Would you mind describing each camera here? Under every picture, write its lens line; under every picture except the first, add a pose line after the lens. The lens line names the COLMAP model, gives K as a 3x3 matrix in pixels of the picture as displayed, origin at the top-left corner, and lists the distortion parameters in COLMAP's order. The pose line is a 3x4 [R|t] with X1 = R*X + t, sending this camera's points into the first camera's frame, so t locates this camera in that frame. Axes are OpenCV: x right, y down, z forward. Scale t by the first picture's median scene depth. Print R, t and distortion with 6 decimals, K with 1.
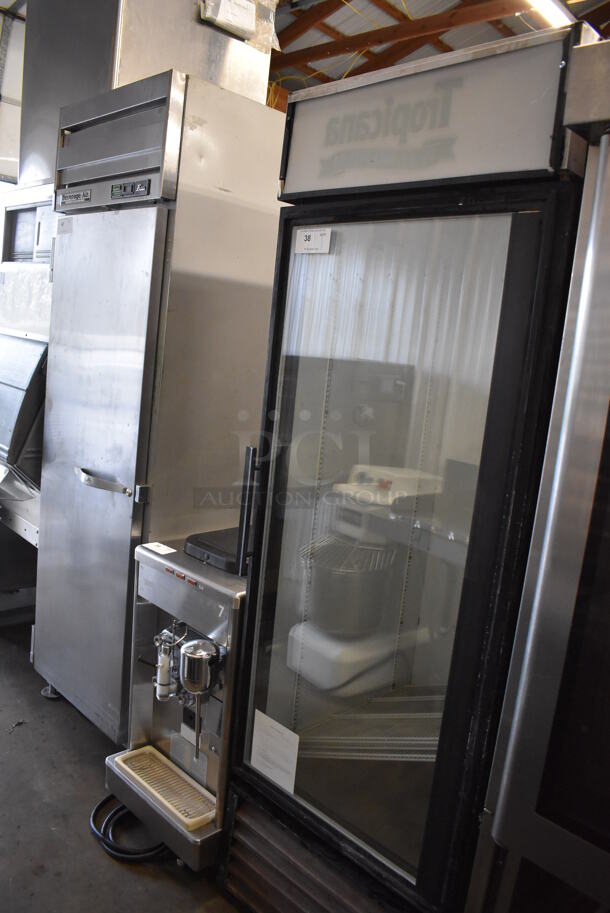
lens RADIAL K [[716.3, 0, 305.0], [0, 716.3, 456.5], [0, 0, 1]] dist [-0.084128, 0.001878]
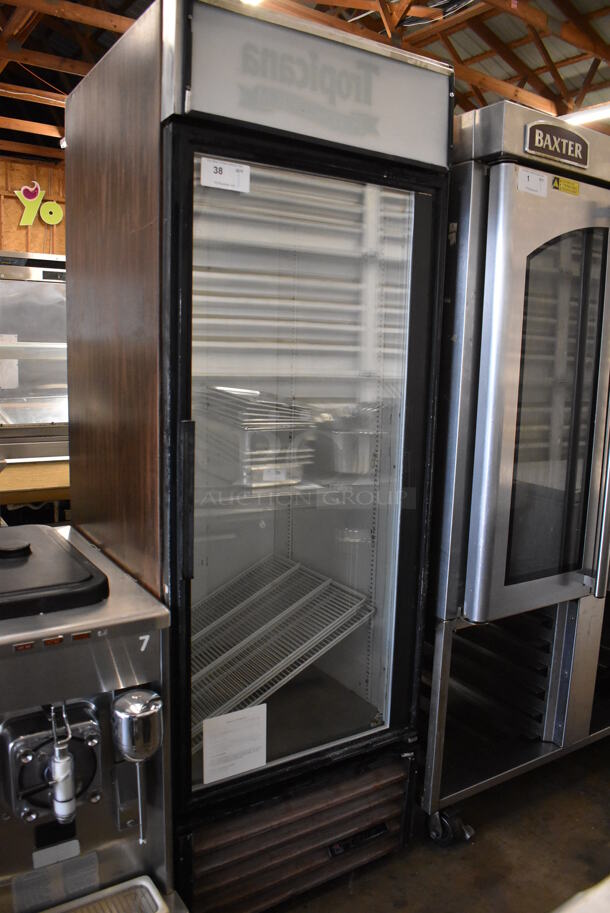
lens RADIAL K [[716.3, 0, 305.0], [0, 716.3, 456.5], [0, 0, 1]] dist [-0.084128, 0.001878]
pose [[0.205598, -0.236539, 0.949620, -0.920283], [0.144363, 0.967065, 0.209629, -0.138972], [-0.967930, 0.093991, 0.232974, 0.758150]]
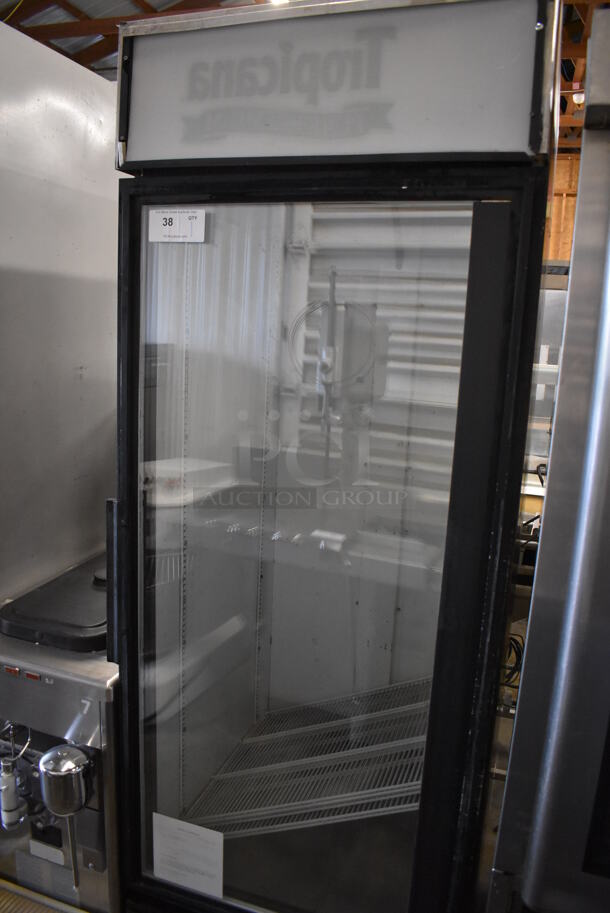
lens RADIAL K [[716.3, 0, 305.0], [0, 716.3, 456.5], [0, 0, 1]] dist [-0.084128, 0.001878]
pose [[0.897575, -0.137119, 0.418997, -0.224654], [0.109167, 0.989931, 0.090103, -0.116066], [-0.427133, -0.035134, 0.903506, 0.257207]]
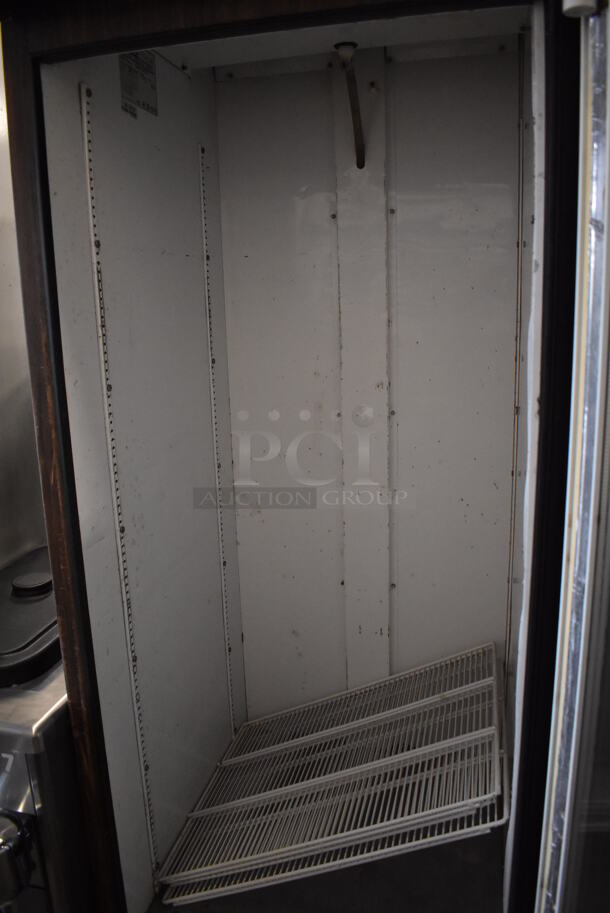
lens RADIAL K [[716.3, 0, 305.0], [0, 716.3, 456.5], [0, 0, 1]] dist [-0.084128, 0.001878]
pose [[0.847867, -0.229493, 0.477969, -0.151066], [0.192095, 0.973188, 0.126512, -0.057756], [-0.494187, -0.015450, 0.869218, 0.479191]]
